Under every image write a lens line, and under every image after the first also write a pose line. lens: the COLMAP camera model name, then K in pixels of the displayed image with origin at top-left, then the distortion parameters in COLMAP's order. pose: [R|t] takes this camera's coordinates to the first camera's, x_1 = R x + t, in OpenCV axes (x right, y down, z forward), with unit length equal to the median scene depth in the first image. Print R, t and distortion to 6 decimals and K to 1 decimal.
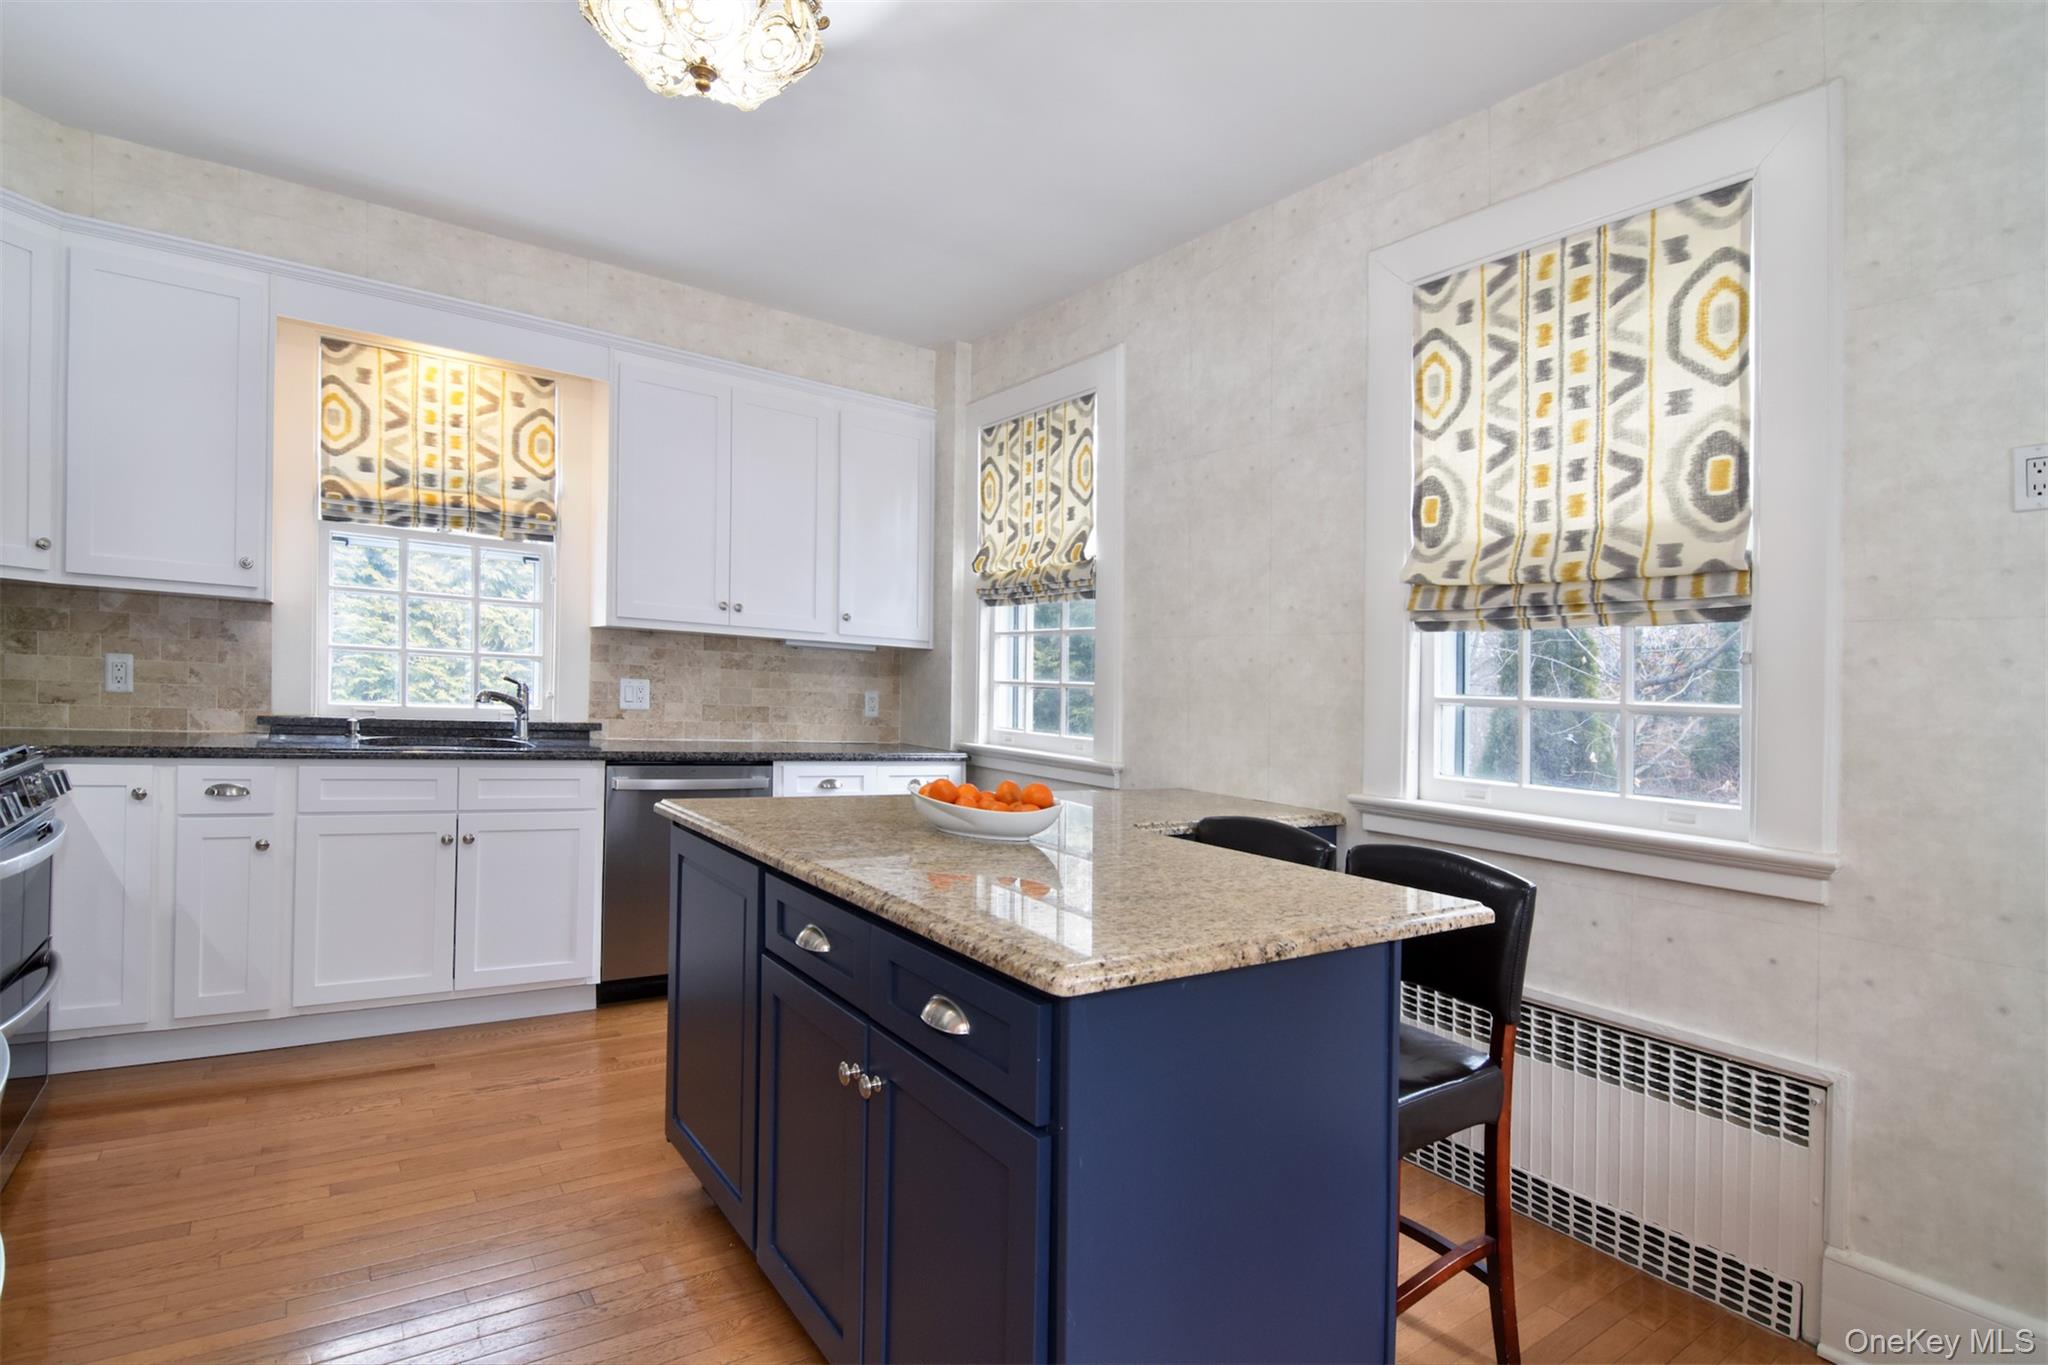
lens RADIAL K [[989.3, 0, 1024.3], [0, 989.3, 678.0], [0, 0, 1]] dist [-0.019843, -0.003588]
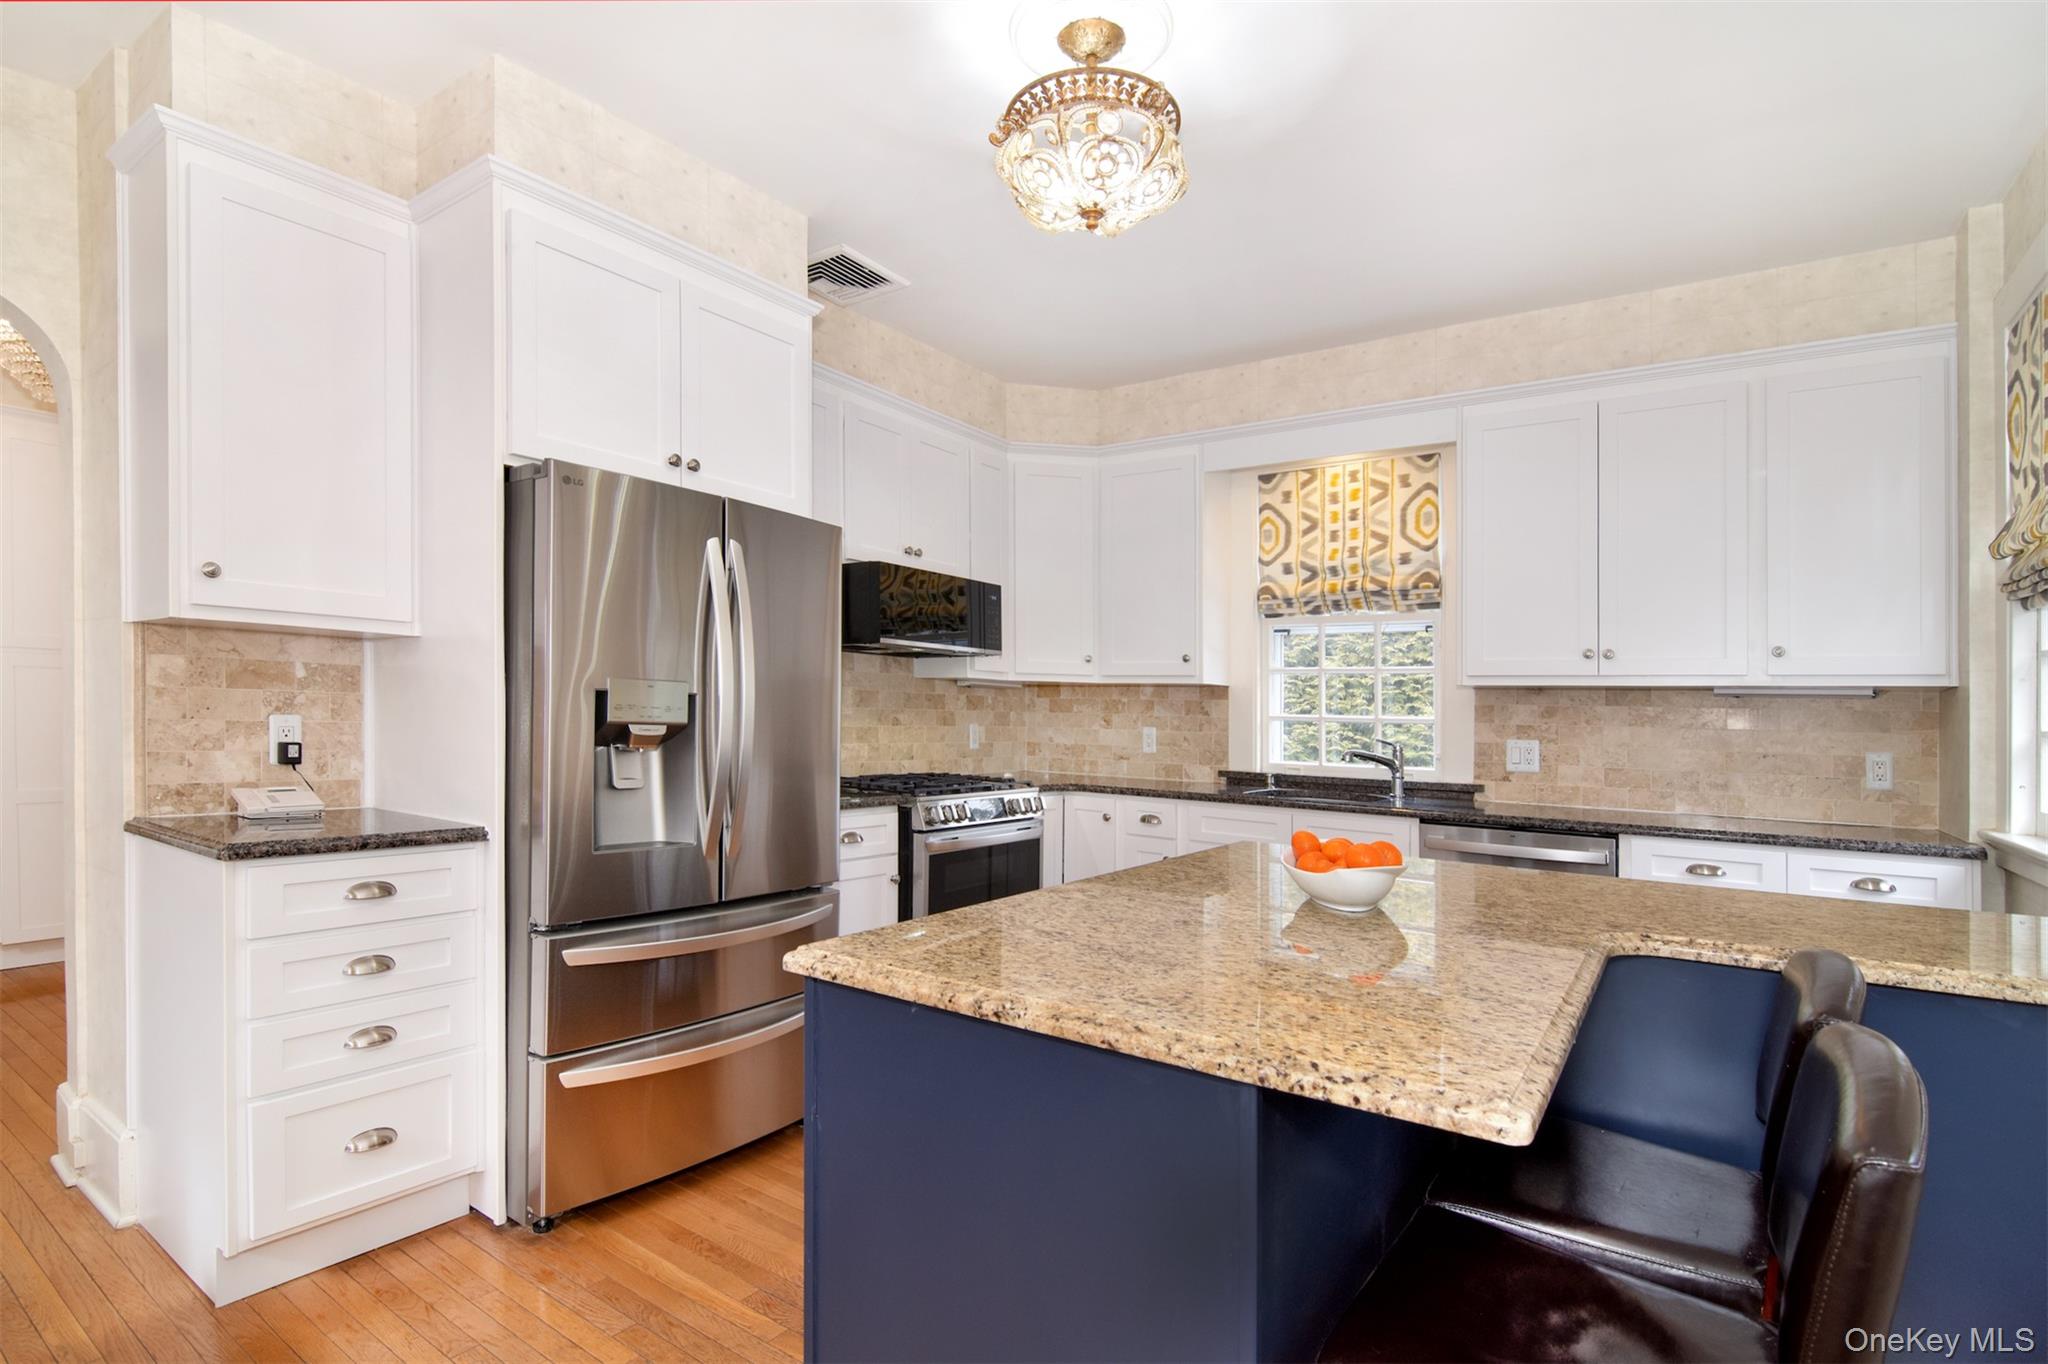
lens RADIAL K [[989.3, 0, 1022.4], [0, 989.3, 742.5], [0, 0, 1]] dist [-0.019843, -0.003588]
pose [[0.349048, -0.017357, -0.936944, 0.351705], [0.002449, 0.999842, -0.017610, 0.020886], [0.937102, 0.003852, 0.349036, 0.240995]]
